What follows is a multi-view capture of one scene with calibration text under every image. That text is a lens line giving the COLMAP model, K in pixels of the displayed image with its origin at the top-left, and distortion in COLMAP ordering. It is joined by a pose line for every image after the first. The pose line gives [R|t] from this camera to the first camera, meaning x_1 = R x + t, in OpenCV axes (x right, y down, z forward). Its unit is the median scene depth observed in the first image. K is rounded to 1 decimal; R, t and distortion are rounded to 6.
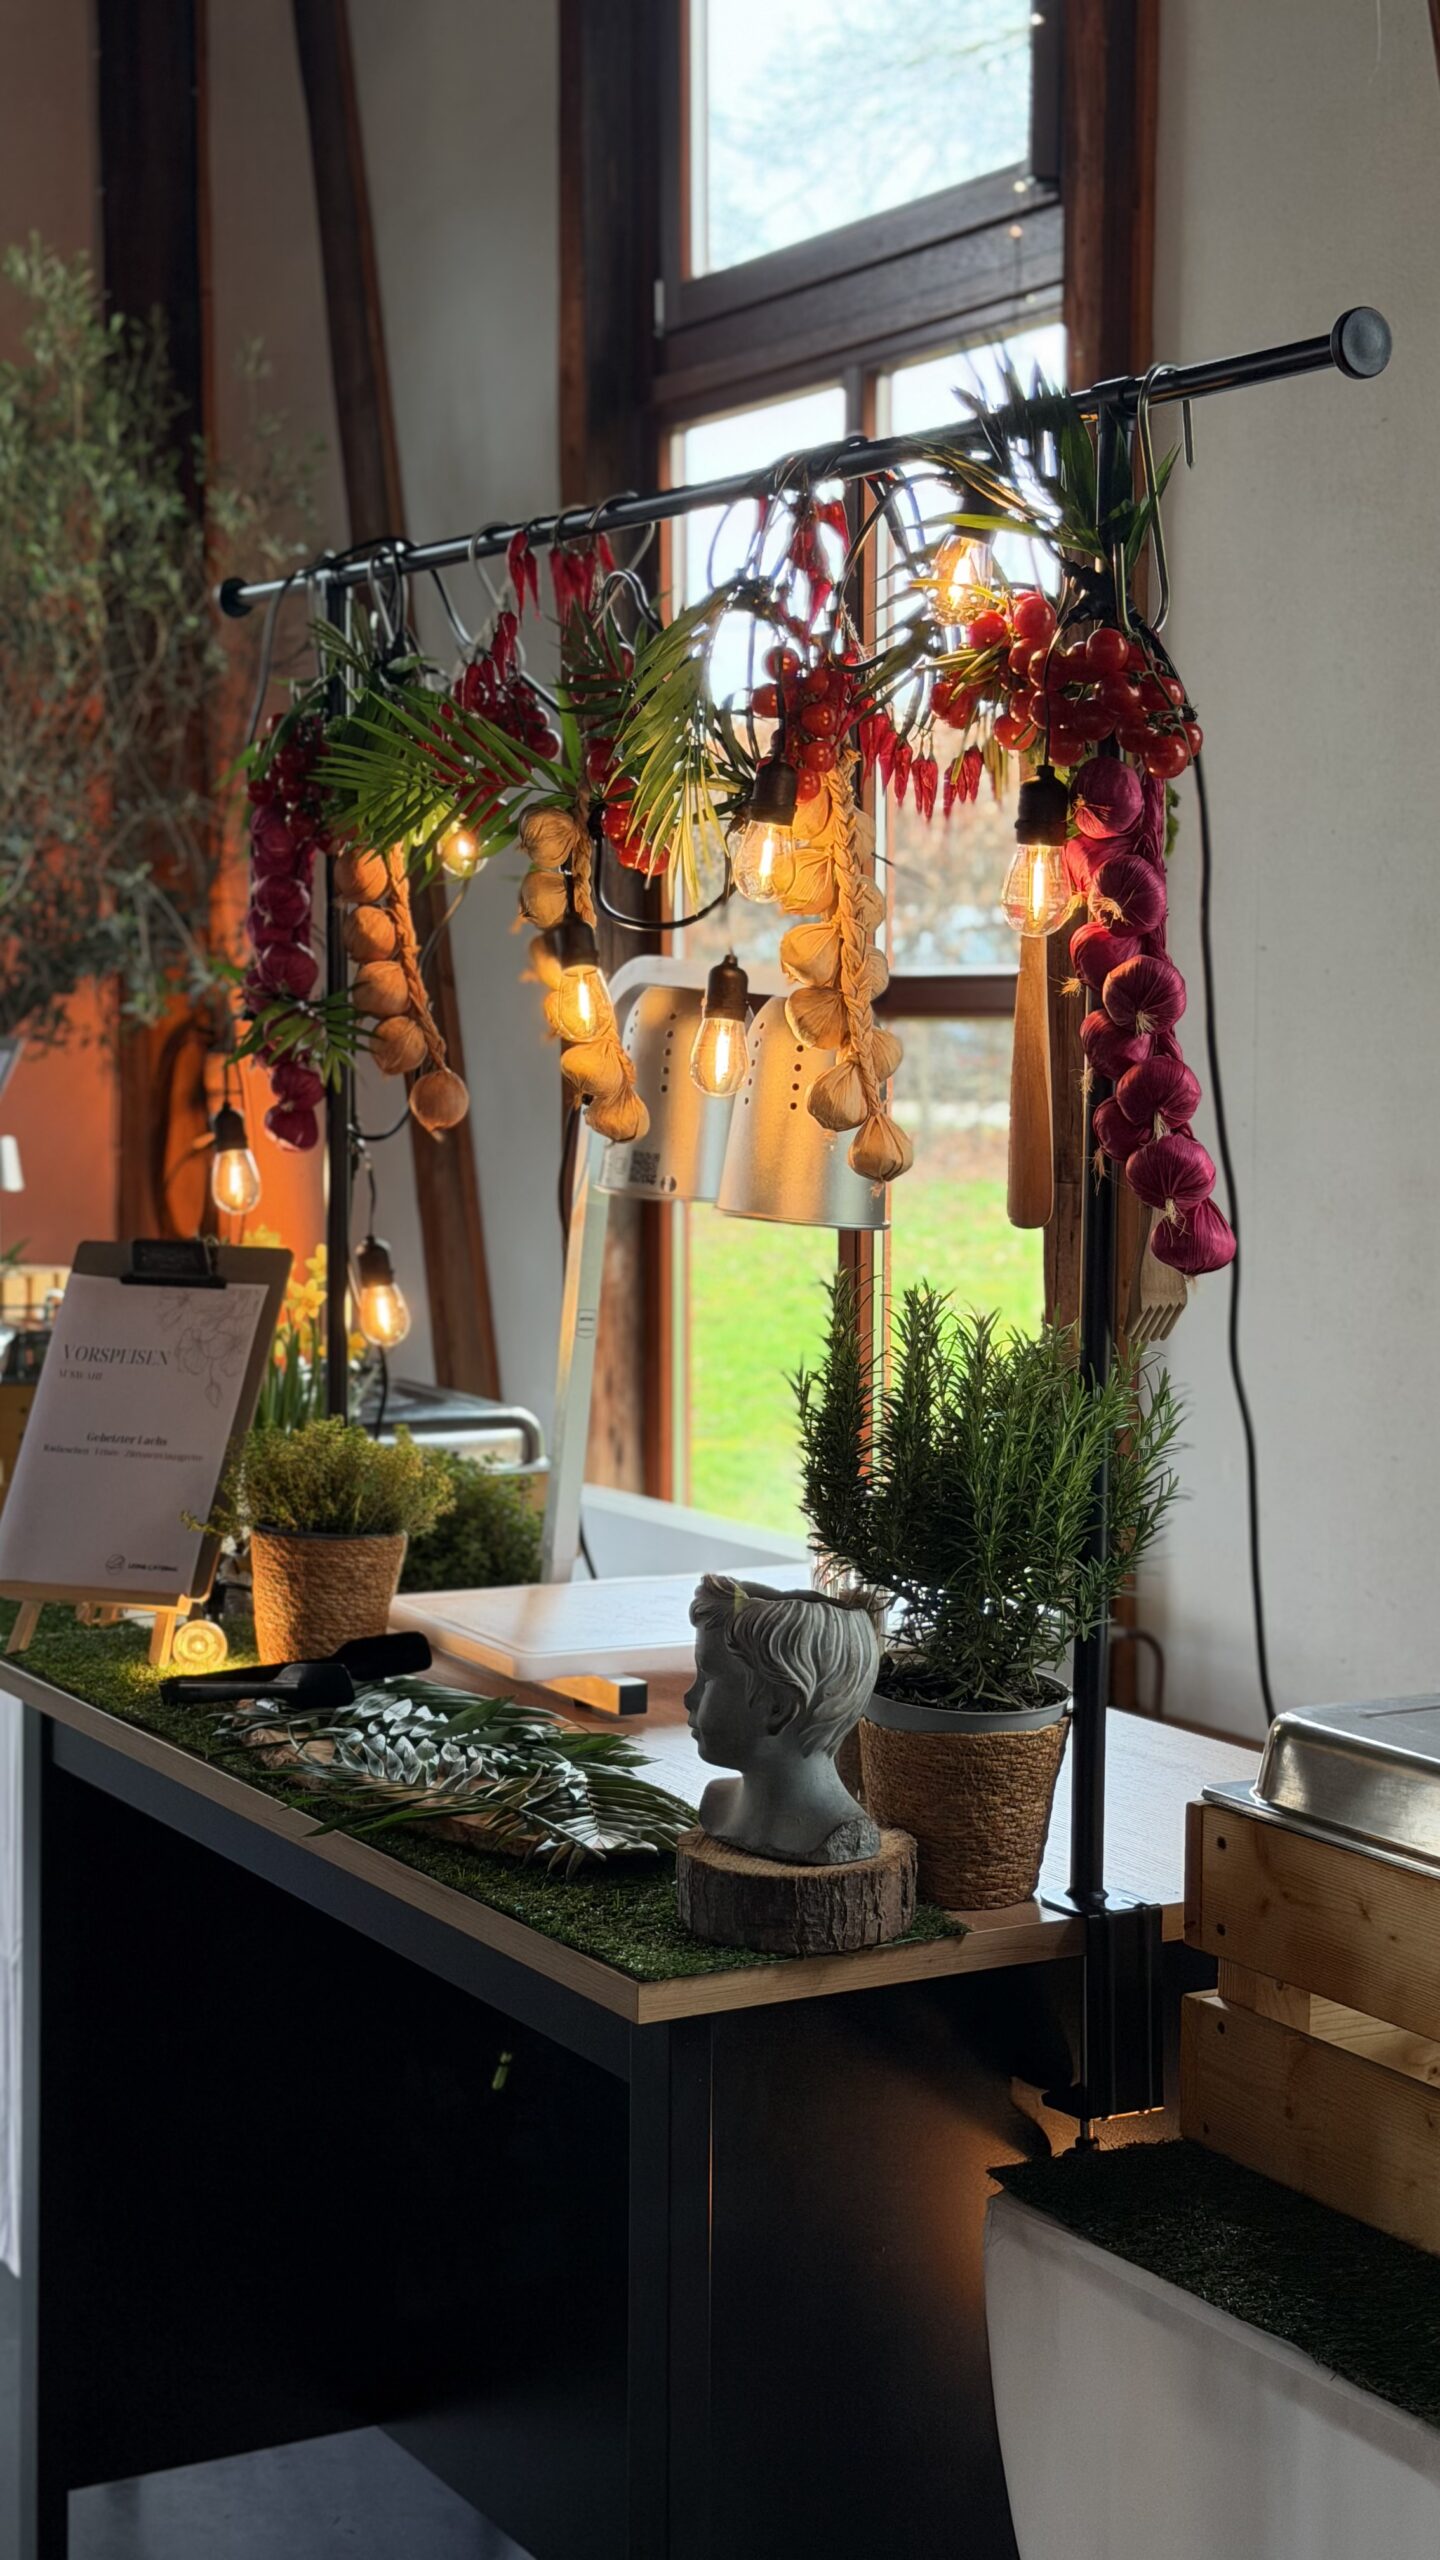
lens RADIAL K [[3637.0, 0, 709.2], [0, 3637.0, 1288.1], [0, 0, 1]] dist [0.129824, 0.000000]
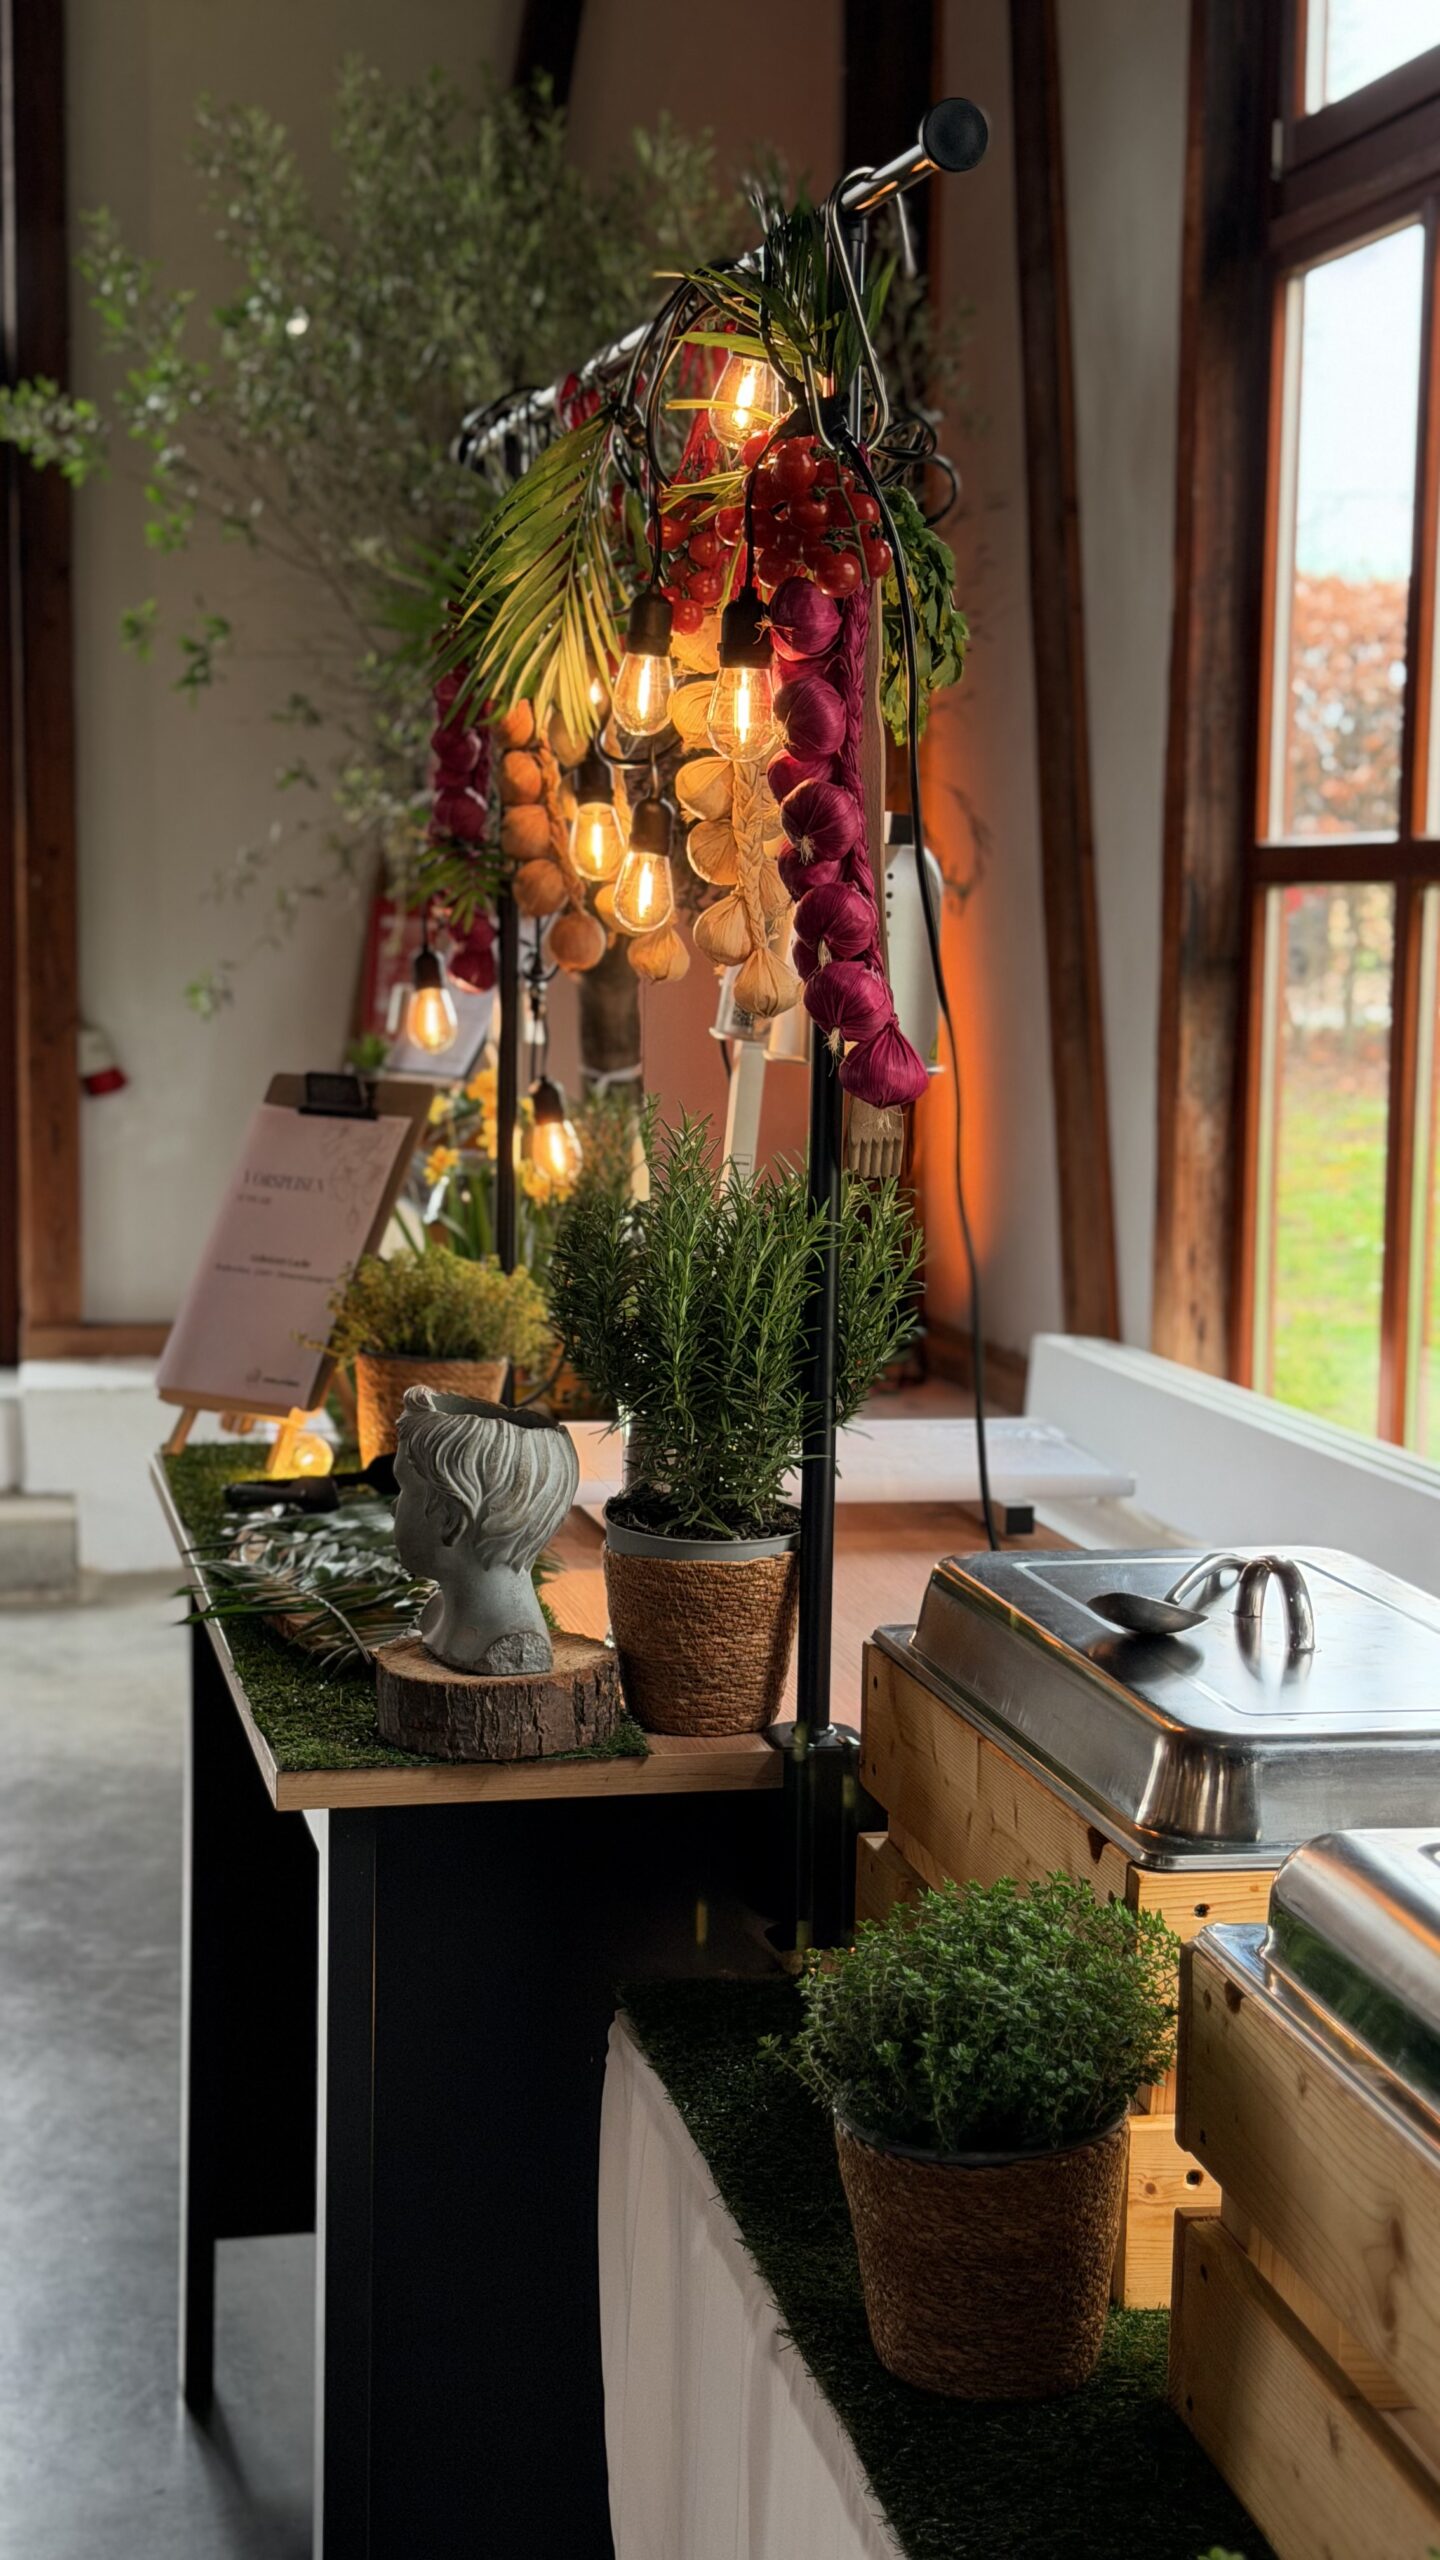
lens RADIAL K [[3637.0, 0, 703.2], [0, 3637.0, 1284.3], [0, 0, 1]] dist [0.129824, 0.000000]
pose [[0.952138, 0.041796, -0.302797, 0.275752], [-0.033277, 0.998893, 0.033242, 0.009182], [0.303851, -0.021574, 0.952475, 0.035692]]
